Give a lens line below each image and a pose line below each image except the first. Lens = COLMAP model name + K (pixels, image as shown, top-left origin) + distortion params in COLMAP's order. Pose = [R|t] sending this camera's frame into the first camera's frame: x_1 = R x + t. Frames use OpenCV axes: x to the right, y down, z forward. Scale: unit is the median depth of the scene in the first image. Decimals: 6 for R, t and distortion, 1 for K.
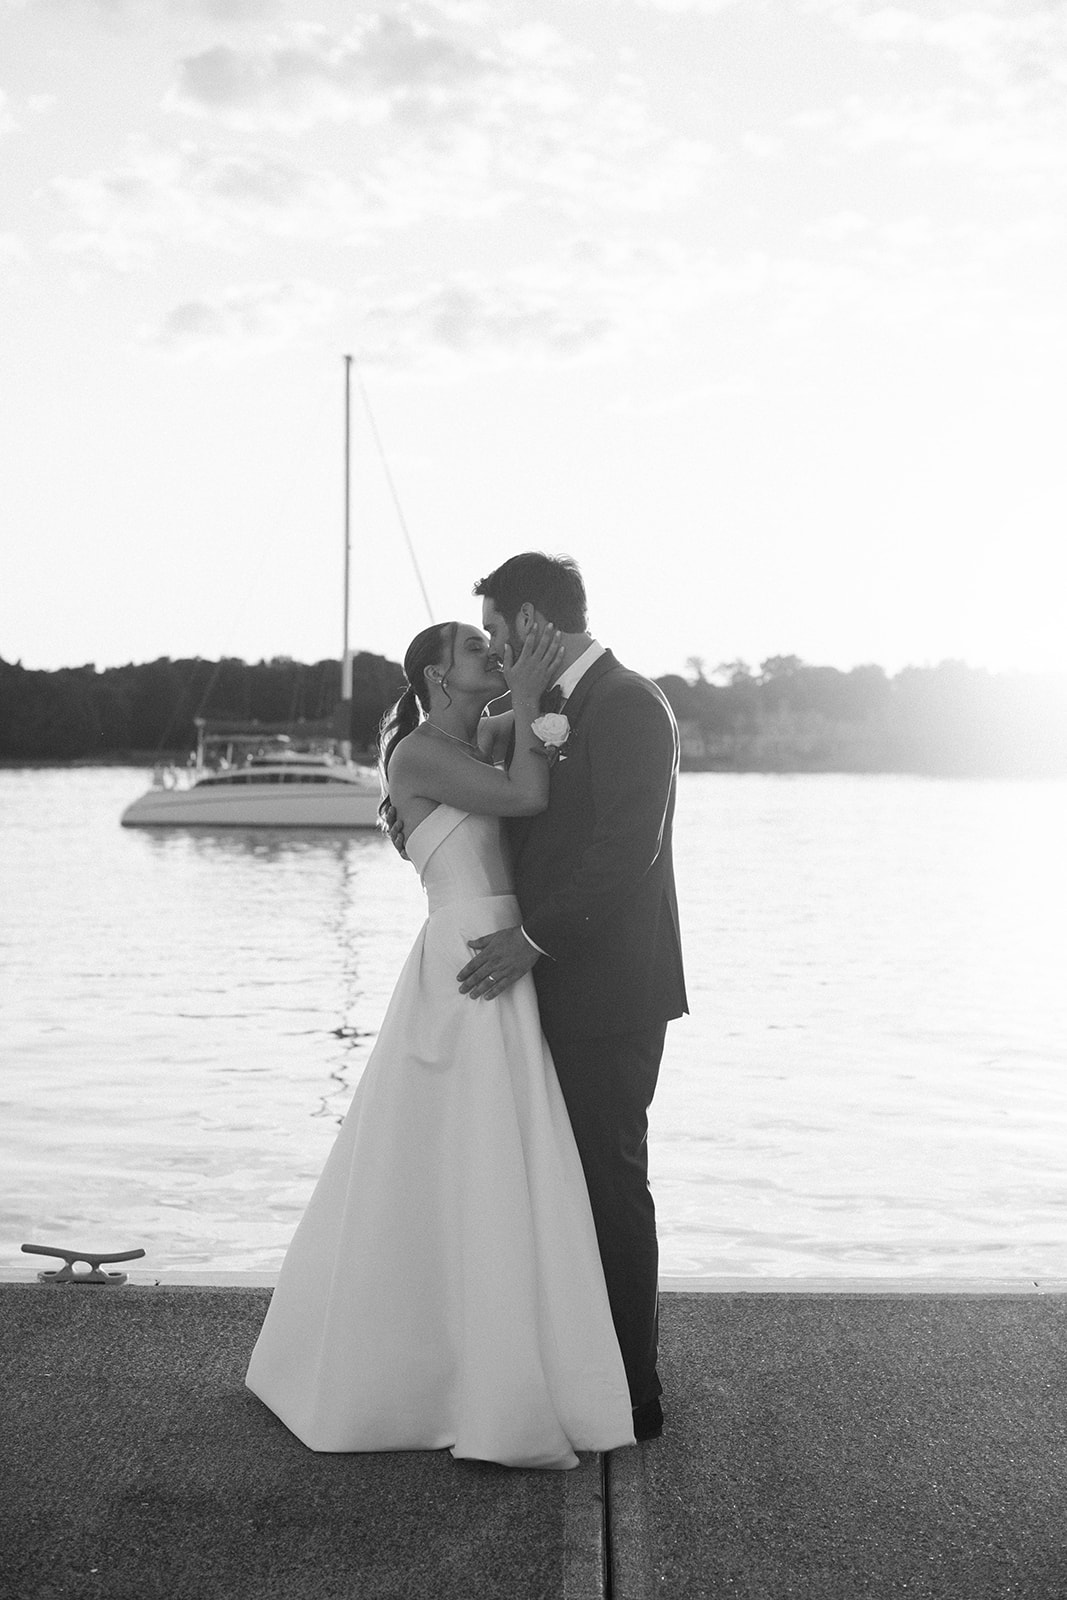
lens RADIAL K [[2294.8, 0, 532.1], [0, 2294.8, 793.2], [0, 0, 1]] dist [-0.145470, 0.000000]
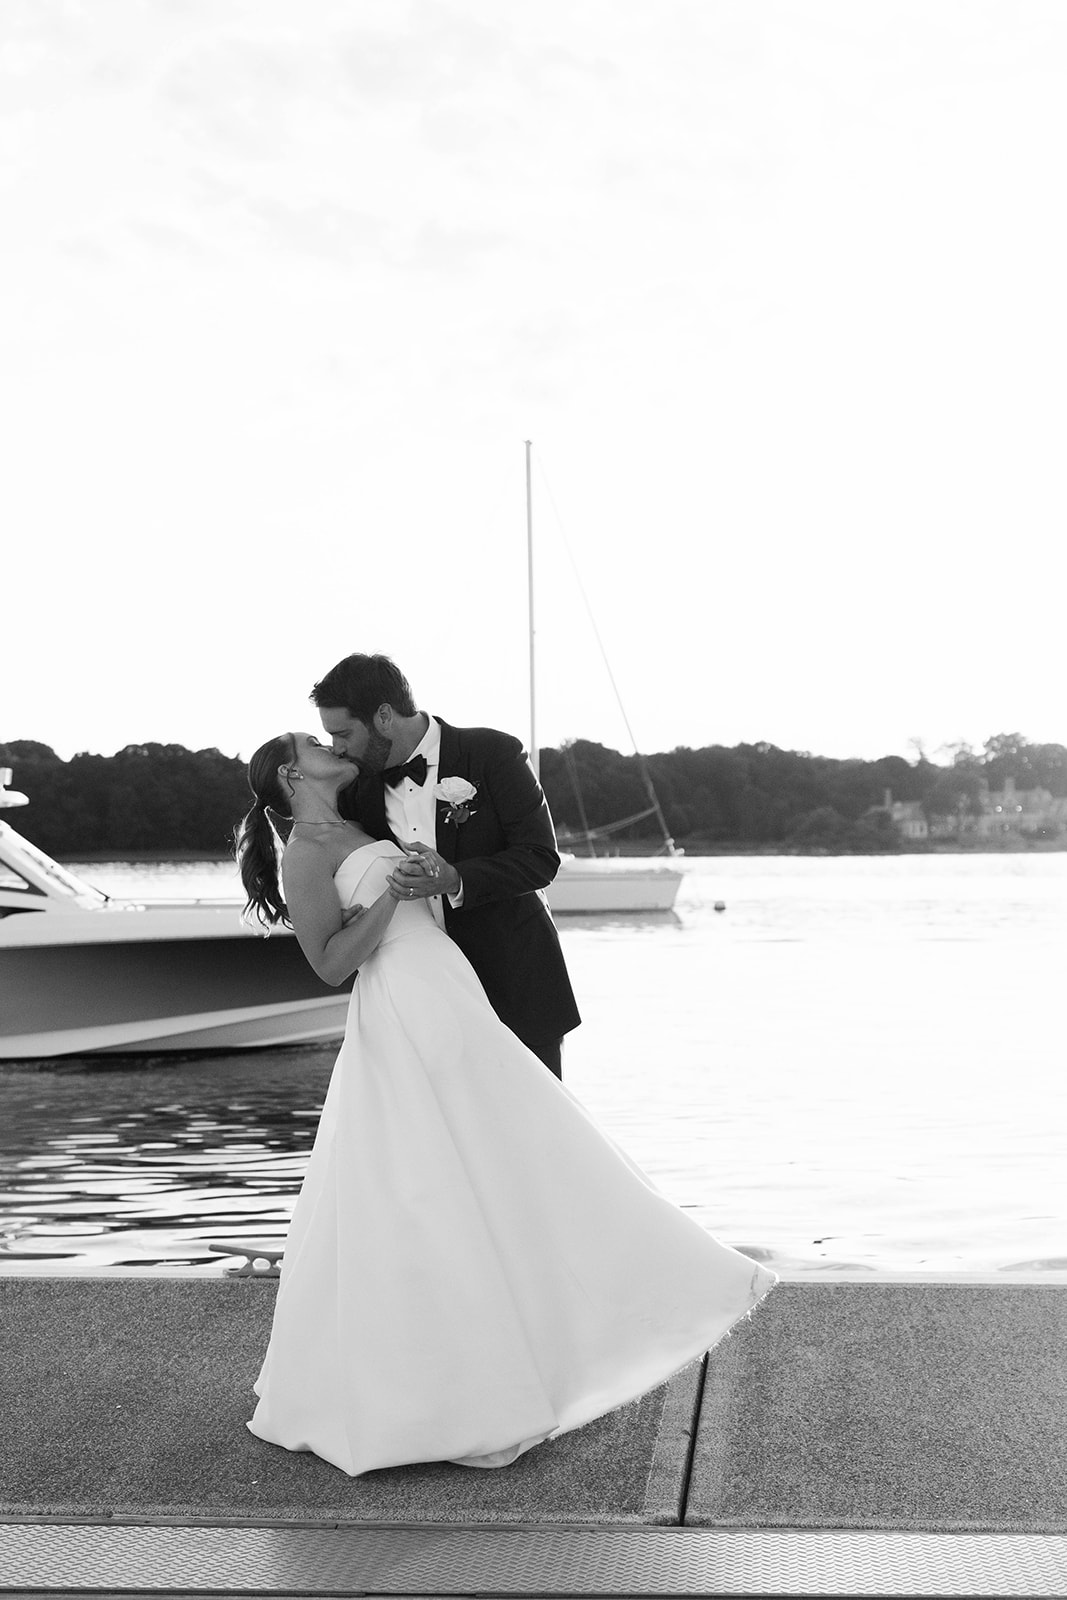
lens RADIAL K [[2313.9, 0, 535.8], [0, 2313.9, 804.0], [0, 0, 1]] dist [-0.120395, 0.000000]
pose [[0.995377, -0.020042, -0.093926, 0.065756], [0.016910, 0.999278, -0.034024, 0.025397], [0.094540, 0.032279, 0.994998, -0.182476]]
